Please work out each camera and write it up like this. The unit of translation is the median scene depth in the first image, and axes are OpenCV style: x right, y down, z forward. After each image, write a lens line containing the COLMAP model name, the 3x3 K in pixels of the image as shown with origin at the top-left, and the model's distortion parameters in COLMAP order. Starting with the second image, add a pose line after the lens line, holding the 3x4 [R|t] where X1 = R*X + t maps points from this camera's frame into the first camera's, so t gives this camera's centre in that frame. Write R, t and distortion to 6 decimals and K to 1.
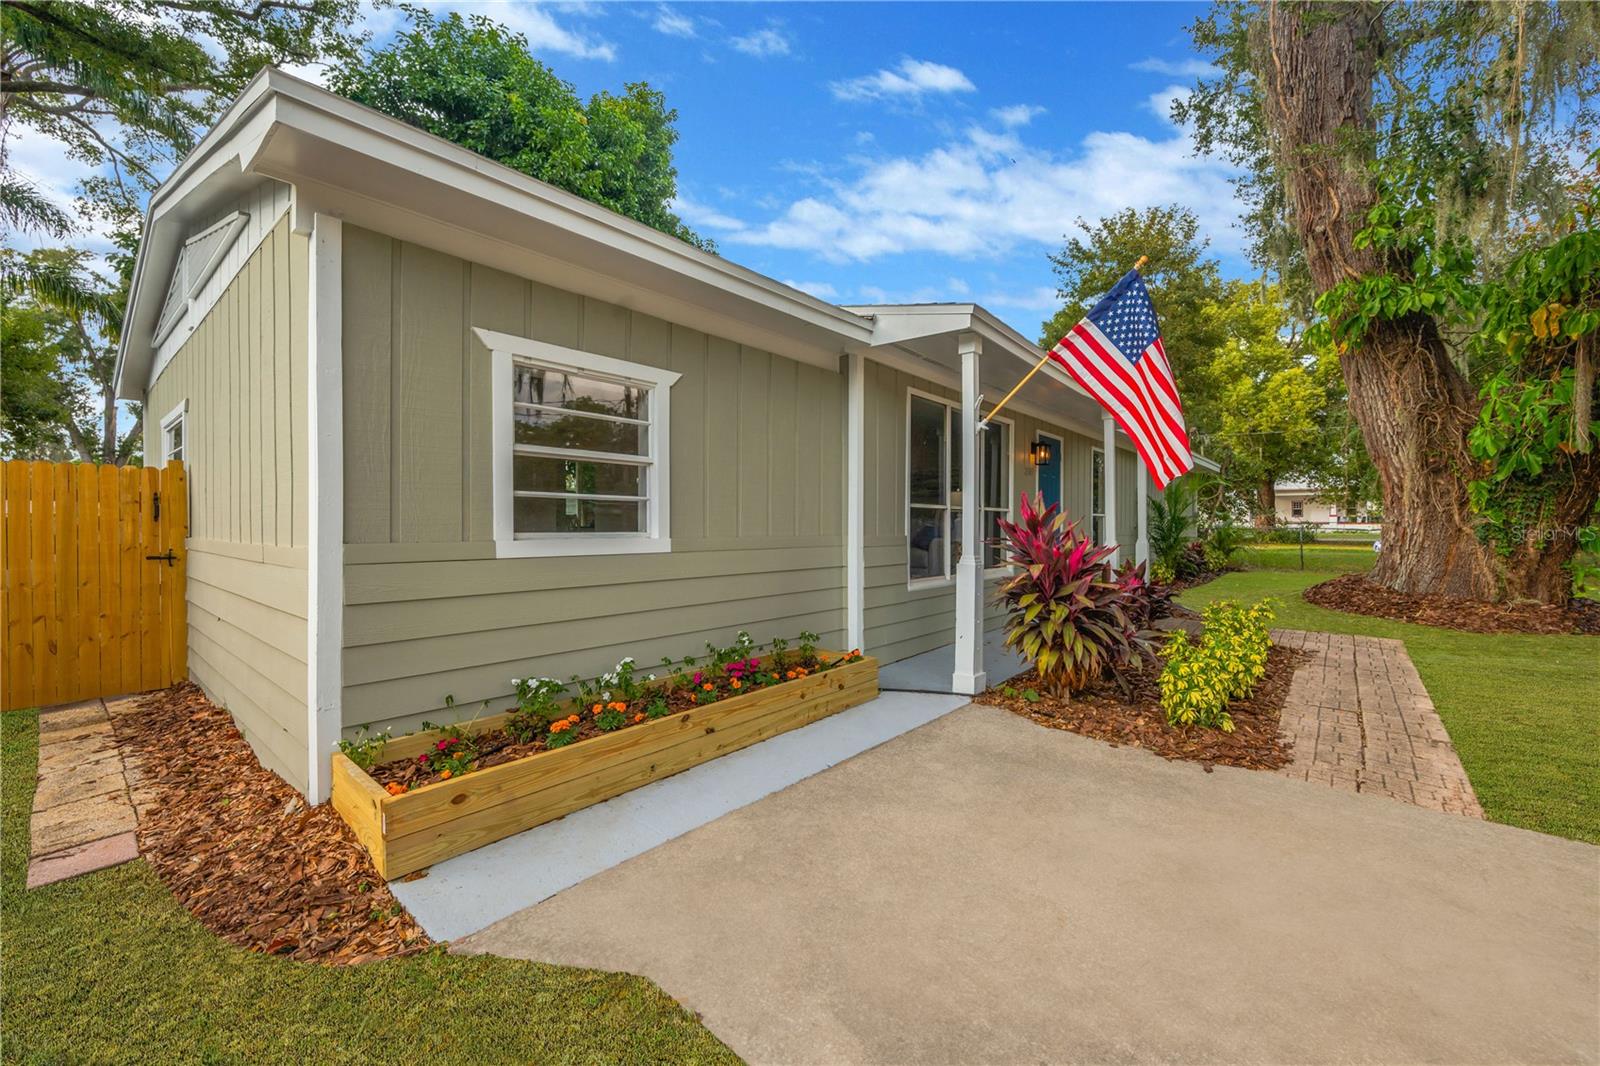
lens RADIAL K [[649.9, 0, 807.8], [0, 649.9, 521.3], [0, 0, 1]] dist [0.003048, 0.000198]
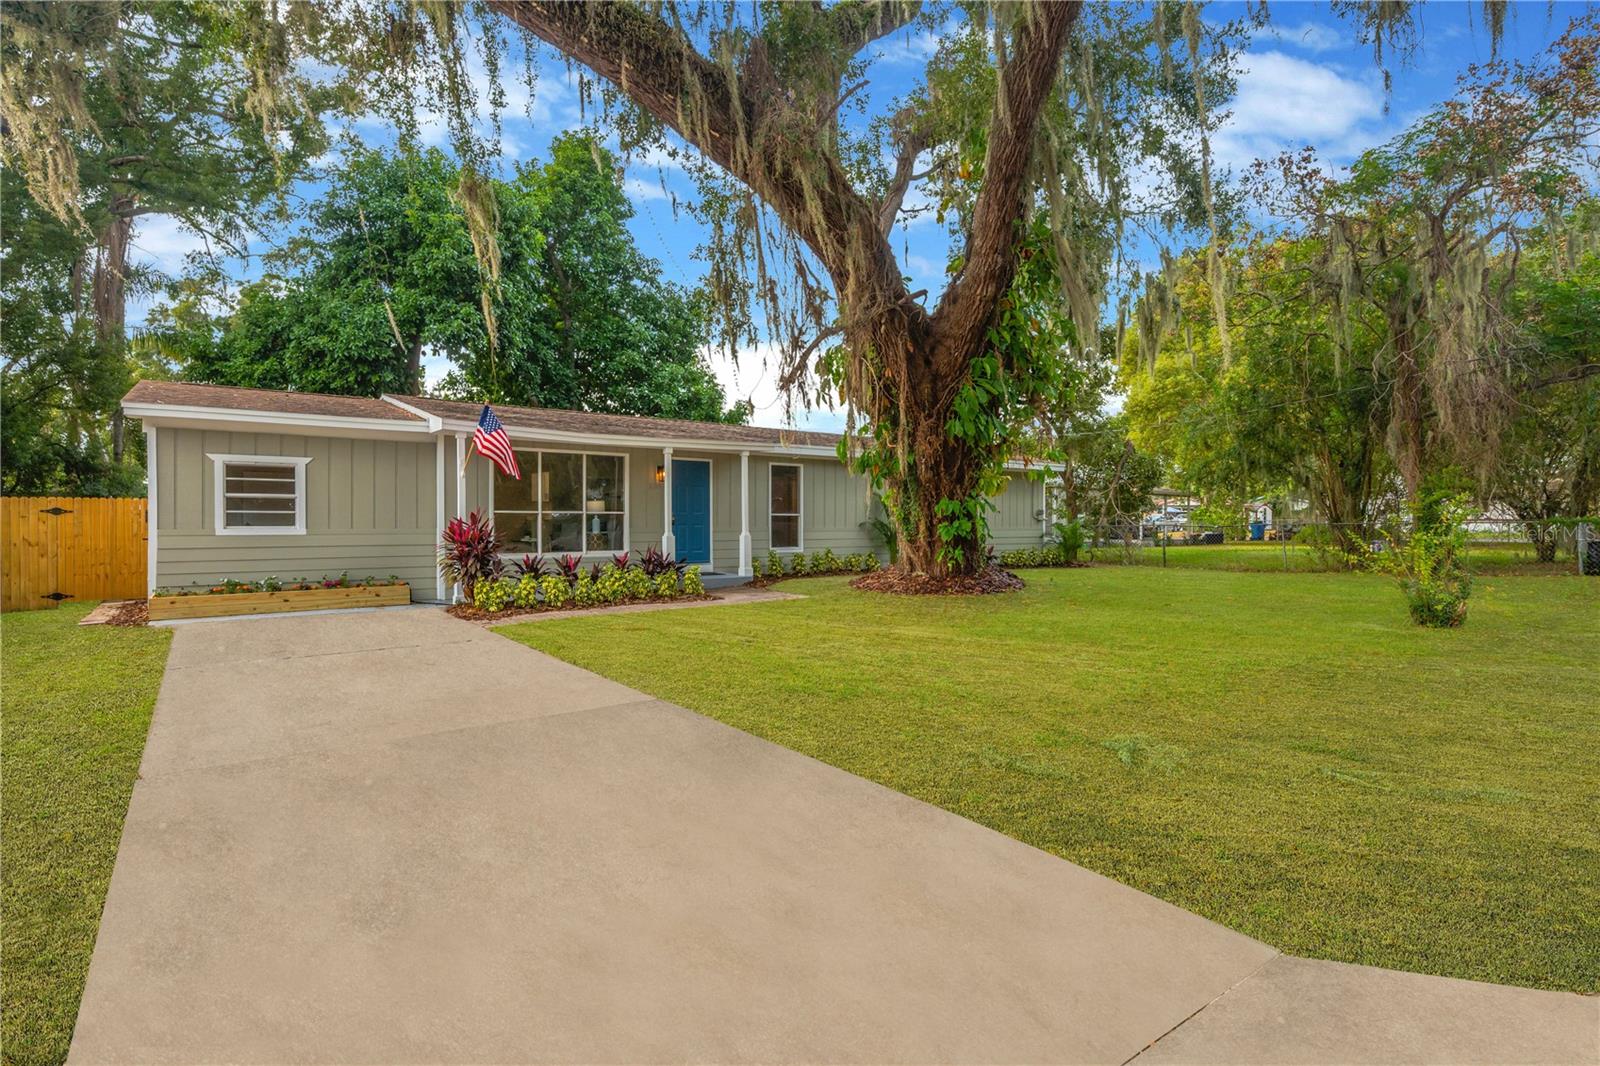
lens RADIAL K [[818.0, 0, 802.2], [0, 818.0, 529.2], [0, 0, 1]] dist [0.007205, 0.000306]
pose [[0.975815, -0.003618, -0.218567, 1.246540], [0.007061, 0.999863, 0.014972, -0.003132], [0.218483, -0.016153, 0.975707, -0.854382]]
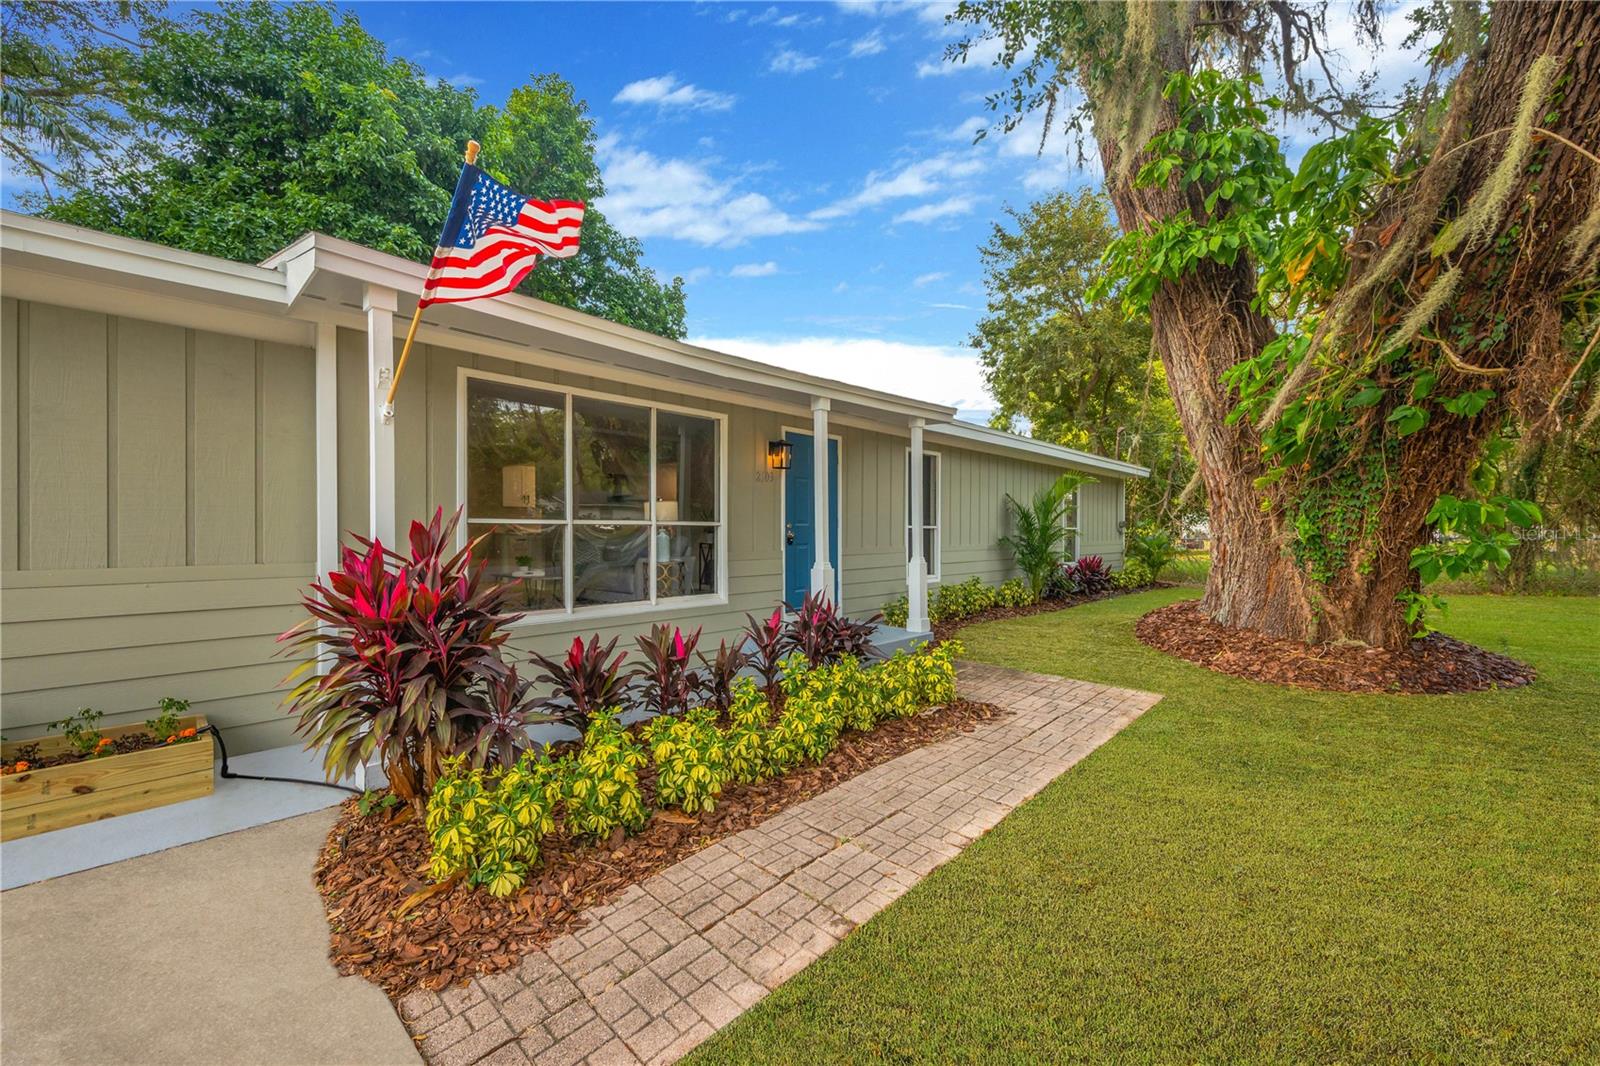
lens RADIAL K [[649.9, 0, 801.3], [0, 649.9, 531.1], [0, 0, 1]] dist [0.003048, 0.000198]
pose [[0.998605, -0.003513, -0.052686, 0.502488], [0.003525, 0.999994, 0.000145, -0.009340], [0.052685, -0.000331, 0.998611, 0.210596]]
